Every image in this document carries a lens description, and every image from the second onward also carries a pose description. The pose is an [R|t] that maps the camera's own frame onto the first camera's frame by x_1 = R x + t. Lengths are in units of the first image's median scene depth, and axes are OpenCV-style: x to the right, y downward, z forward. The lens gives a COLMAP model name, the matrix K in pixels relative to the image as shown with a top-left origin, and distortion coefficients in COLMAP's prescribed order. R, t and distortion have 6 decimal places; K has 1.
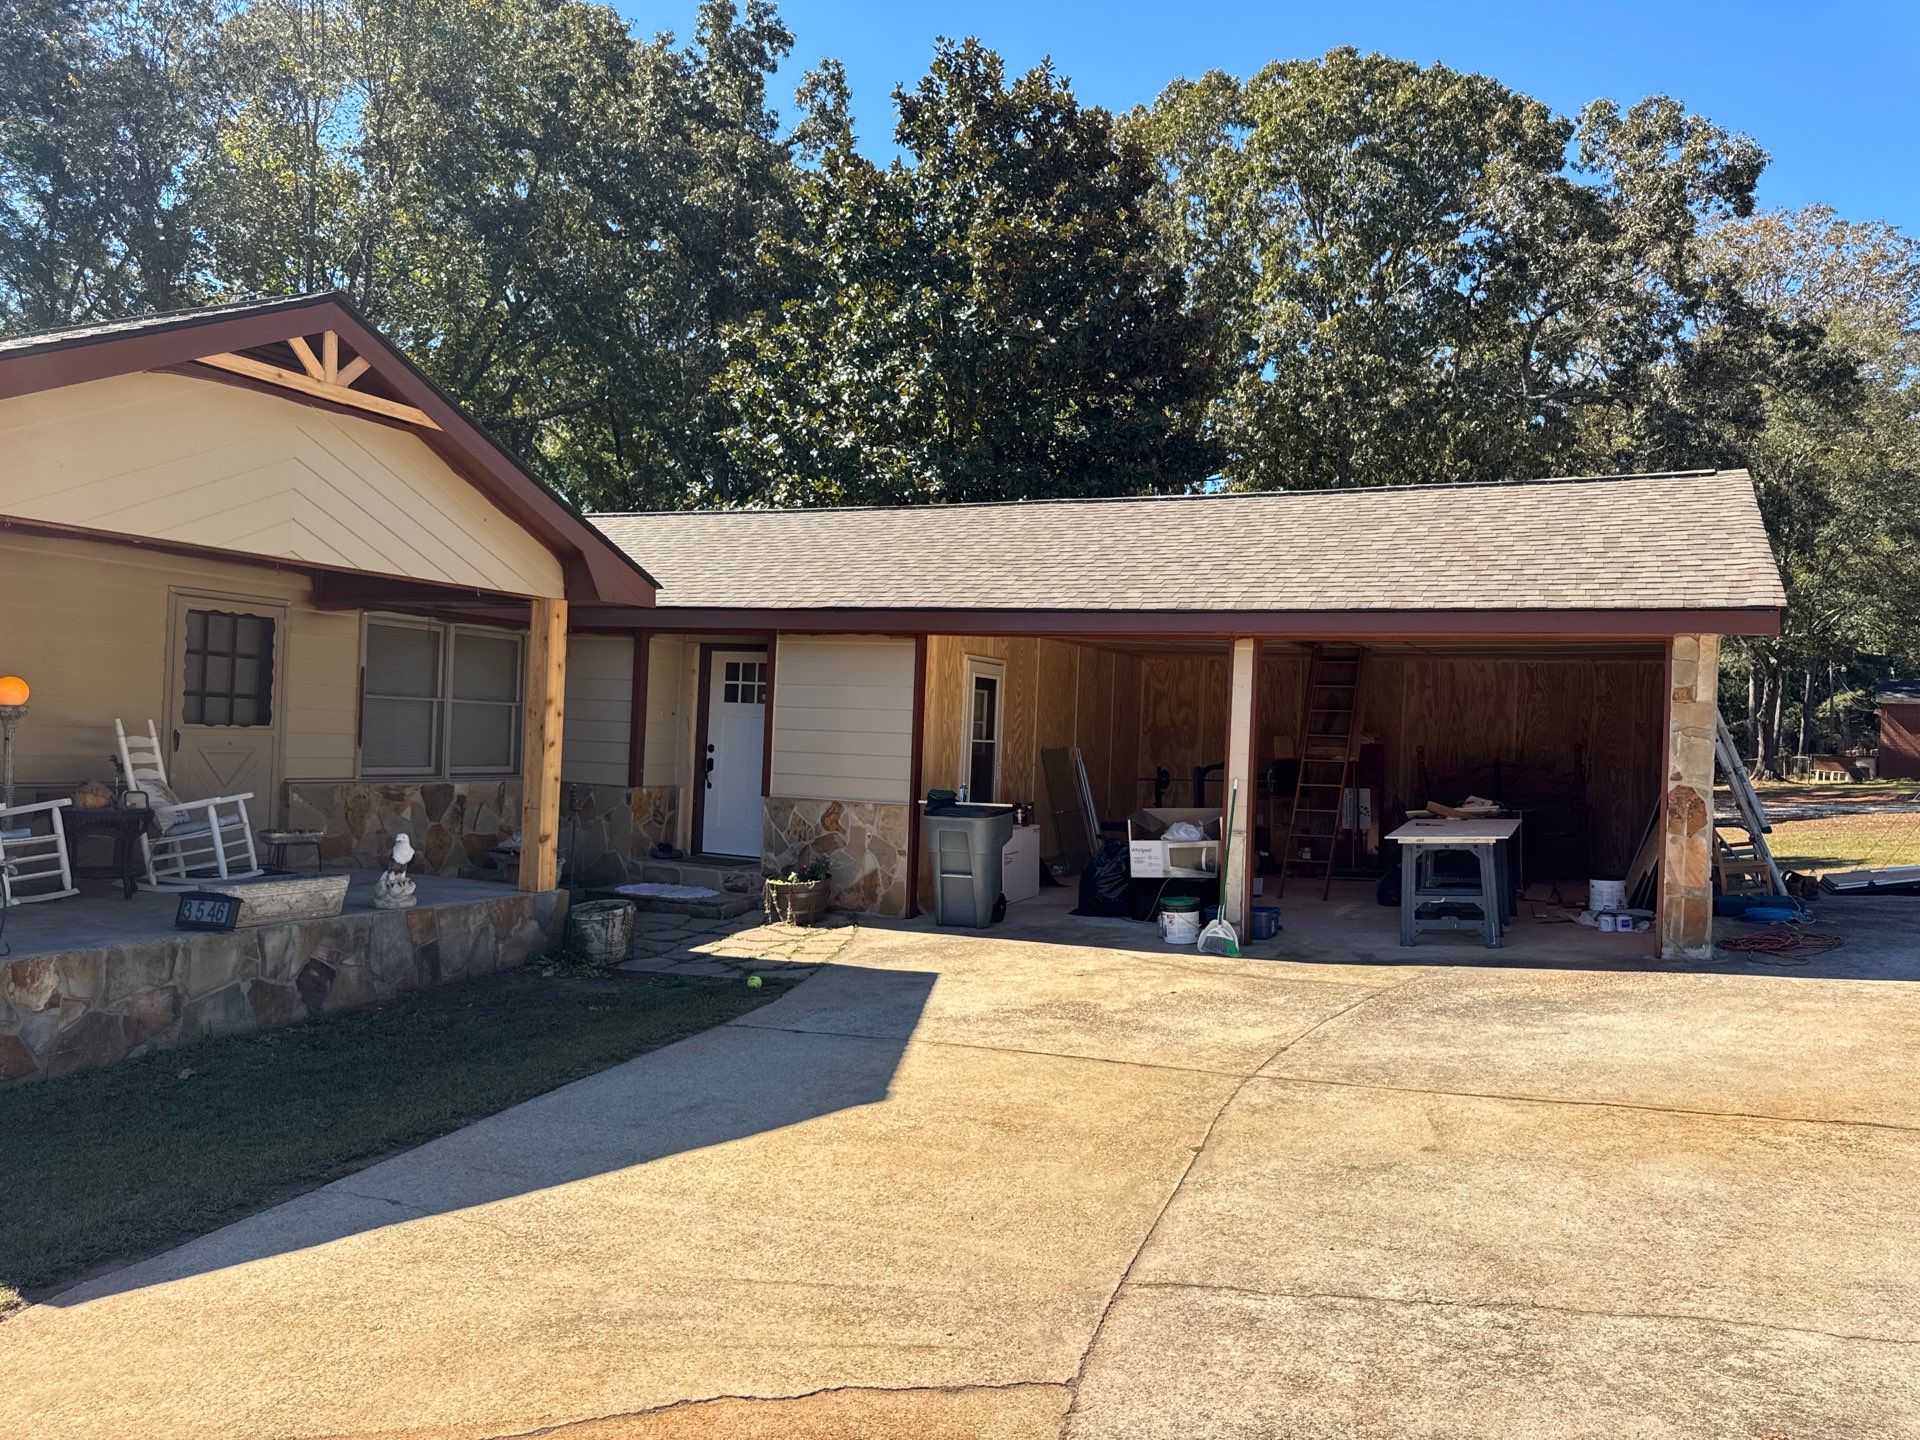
lens RADIAL K [[1343.4, 0, 968.9], [0, 1343.4, 717.3], [0, 0, 1]] dist [0.114901, -0.182453]
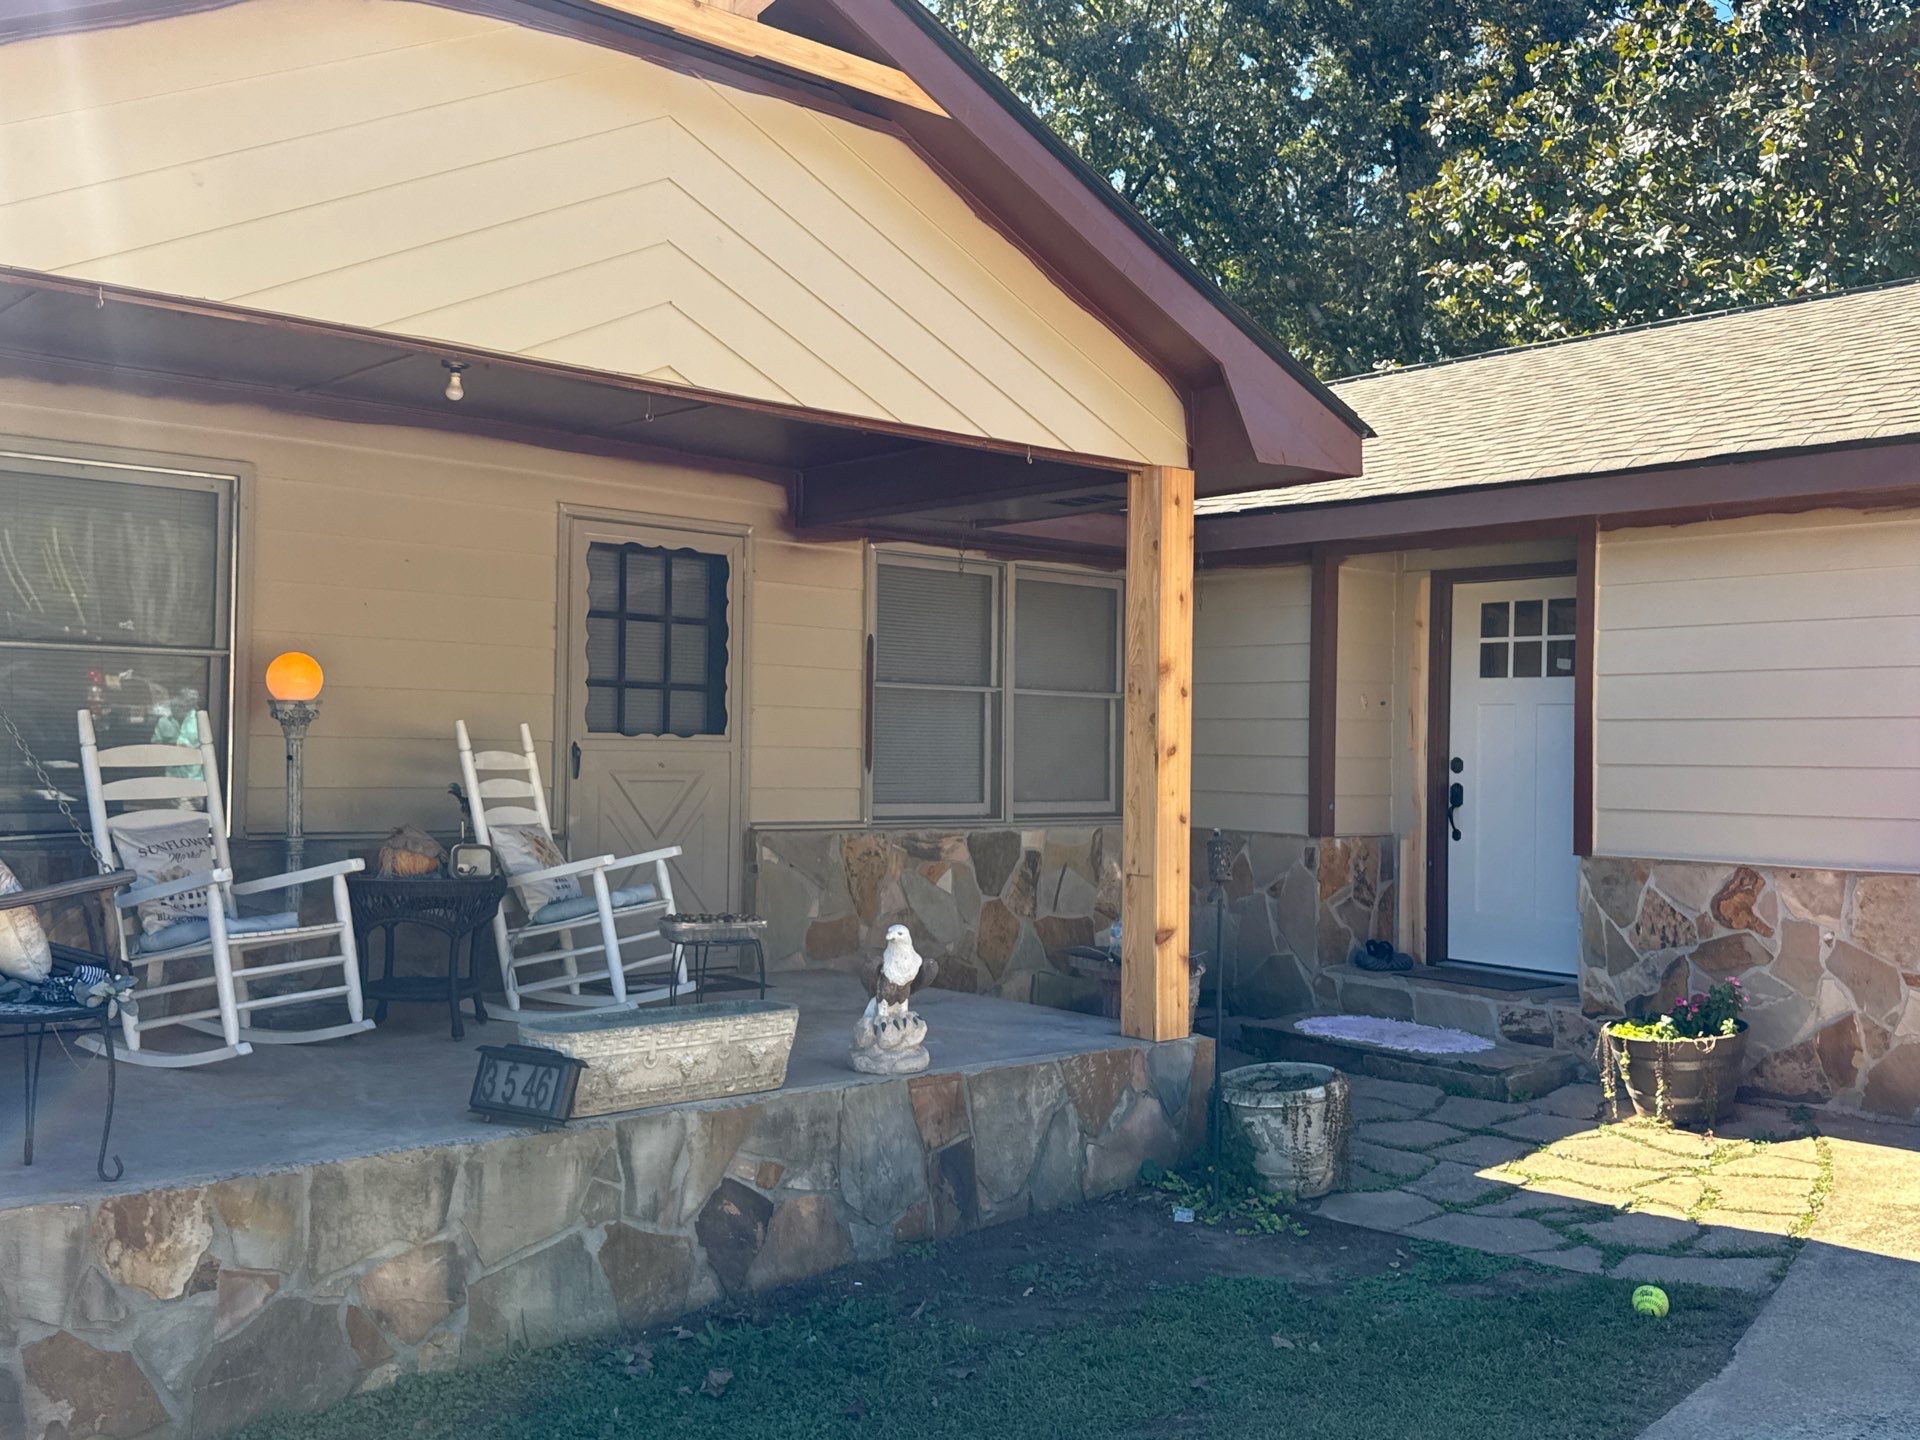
lens RADIAL K [[1773.7, 0, 958.5], [0, 1773.7, 713.6], [0, 0, 1]] dist [0.173878, -0.360424]
pose [[0.911694, -0.033422, -0.409508, -0.097893], [0.025353, 0.999363, -0.025119, 0.018995], [0.410087, 0.012519, 0.911961, 0.330552]]
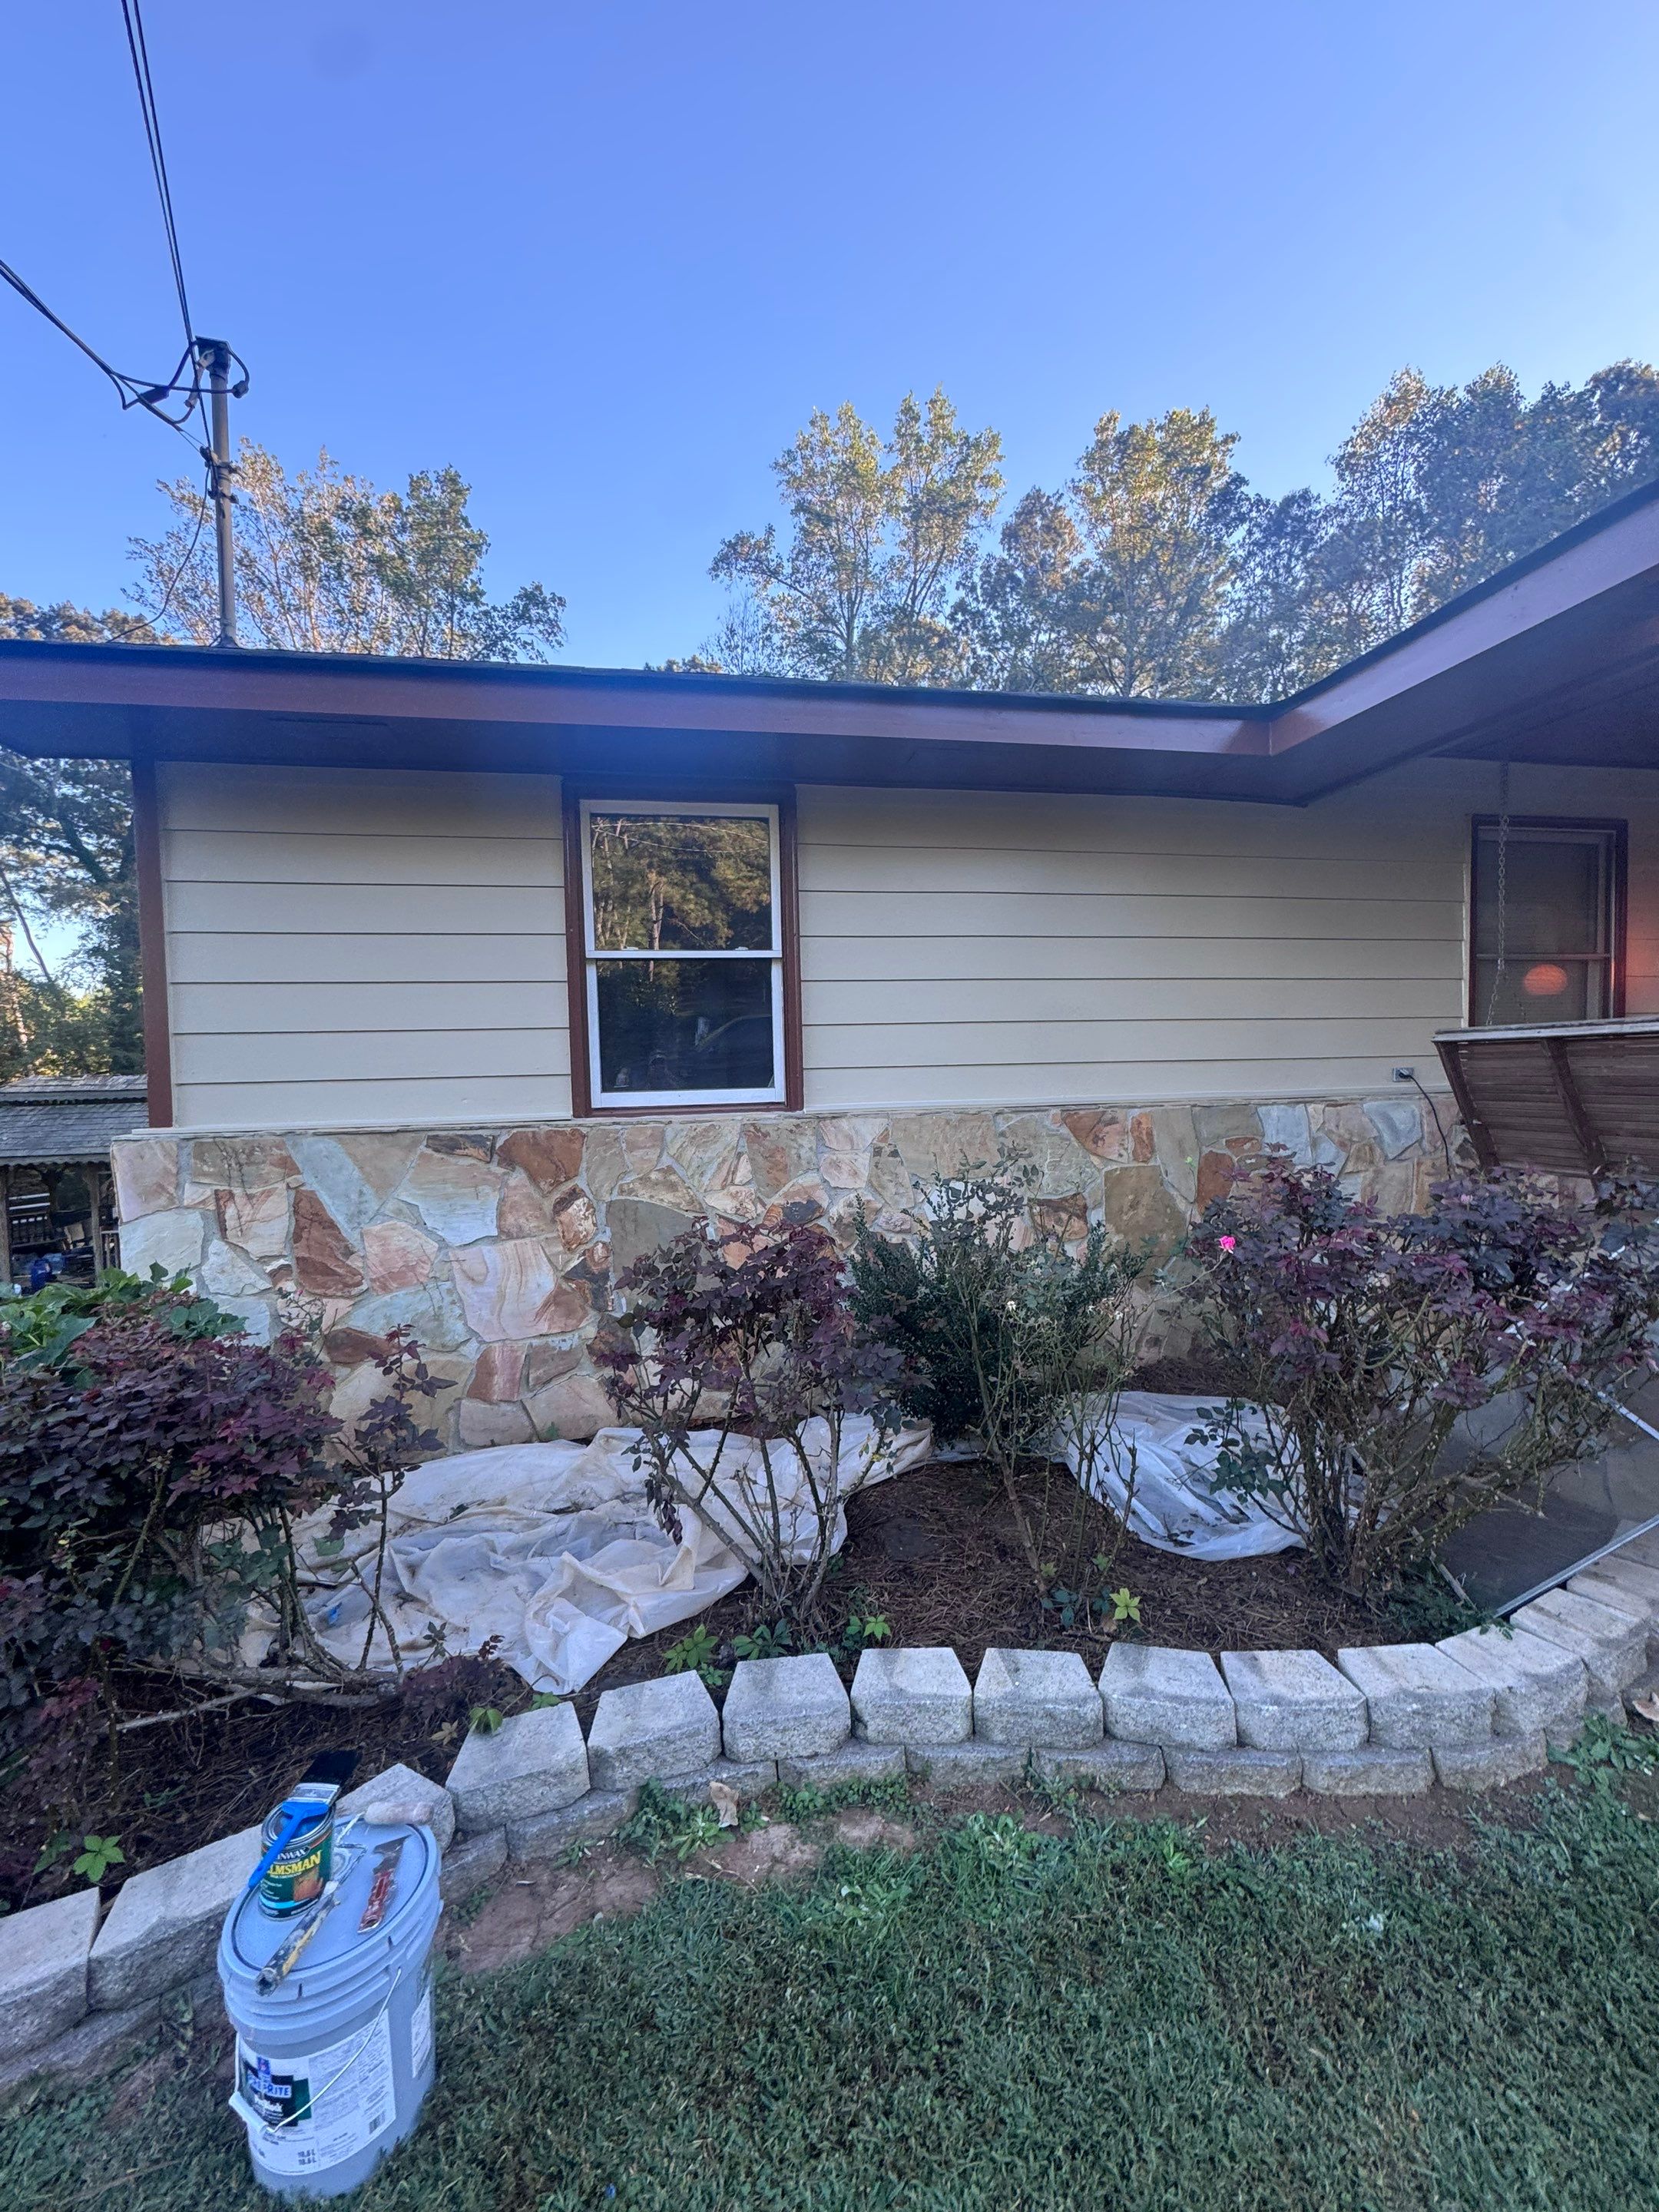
lens RADIAL K [[879.5, 0, 829.5], [0, 879.5, 1106.0], [0, 0, 1]] dist [-0.003154, -0.000476]
pose [[0.579483, -0.016527, -0.814817, -0.466587], [0.056850, 0.998179, 0.020185, 0.019714], [0.812999, -0.058019, 0.579367, 0.222788]]
